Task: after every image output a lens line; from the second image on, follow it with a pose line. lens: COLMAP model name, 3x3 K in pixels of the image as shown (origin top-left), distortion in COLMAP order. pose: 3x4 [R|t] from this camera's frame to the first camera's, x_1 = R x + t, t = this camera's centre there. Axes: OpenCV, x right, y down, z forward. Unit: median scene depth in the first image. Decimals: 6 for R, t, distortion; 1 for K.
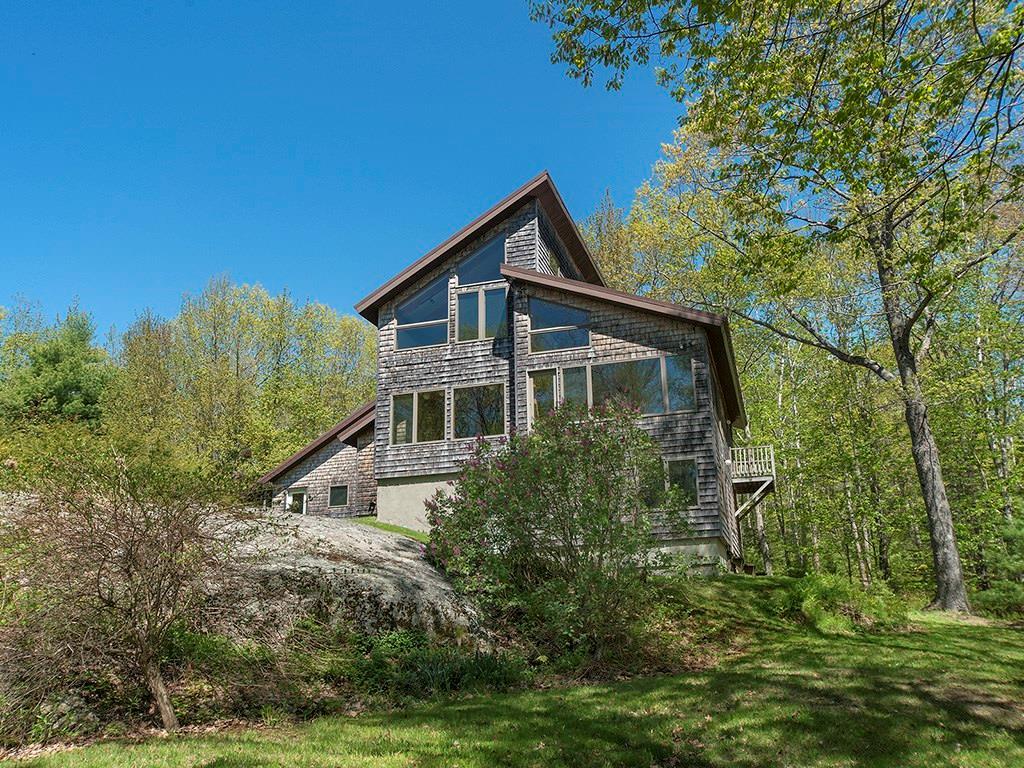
lens RADIAL K [[714.4, 0, 523.5], [0, 714.4, 357.3], [0, 0, 1]] dist [0.005217, 0.003731]
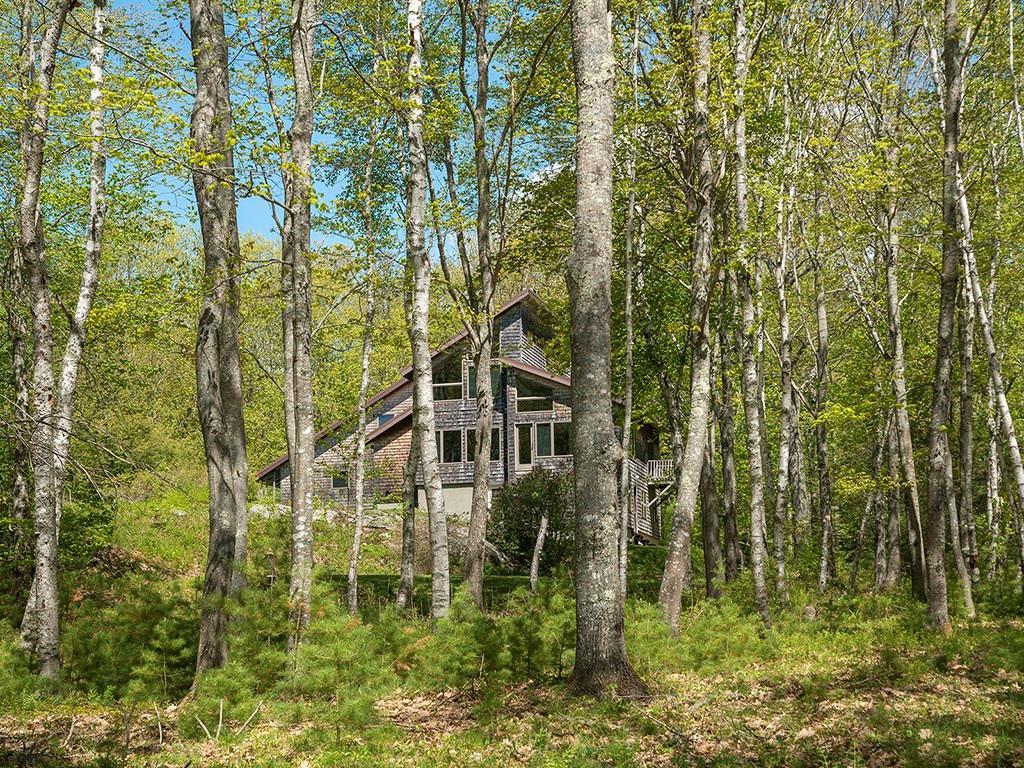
lens RADIAL K [[1785.0, 0, 513.4], [0, 1785.0, 383.0], [0, 0, 1]] dist [0.031833, 0.000000]
pose [[0.998109, 0.009422, 0.060739, -0.234917], [-0.021243, 0.980166, 0.197035, -0.831869], [-0.057678, -0.197953, 0.978513, -2.827534]]
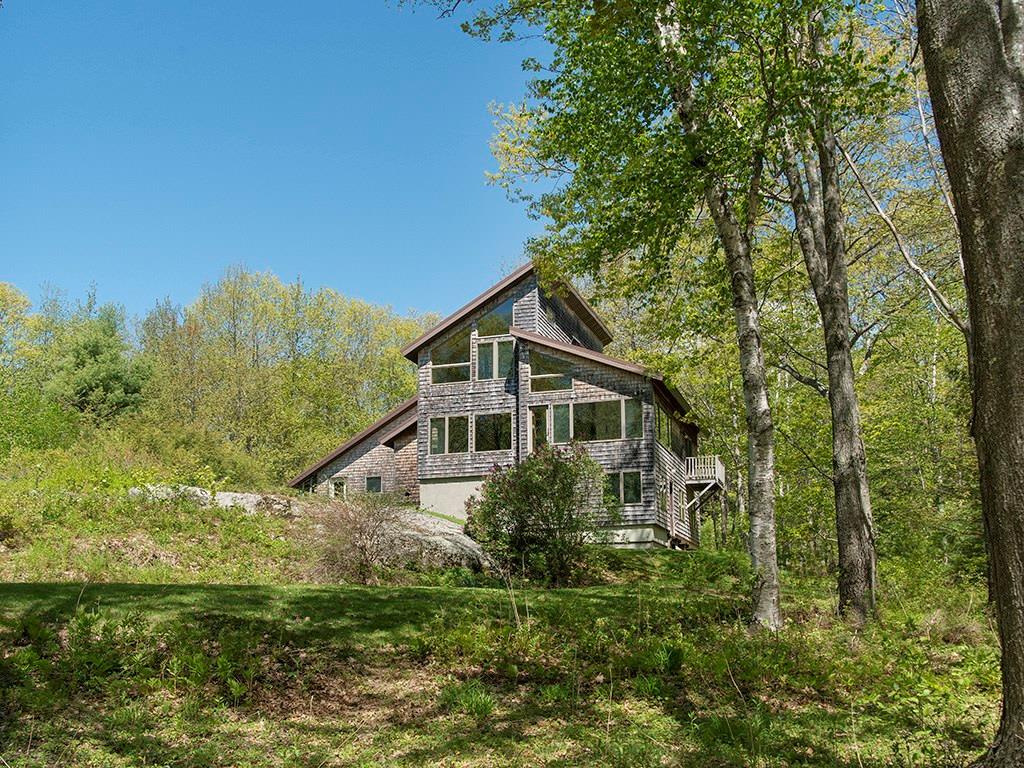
lens RADIAL K [[958.9, 0, 505.9], [0, 958.9, 387.1], [0, 0, 1]] dist [0.001902, 0.000000]
pose [[0.999094, 0.010360, -0.041285, 0.037055], [-0.005829, 0.994089, 0.108408, -0.208925], [0.042164, -0.108069, 0.993249, -0.818719]]
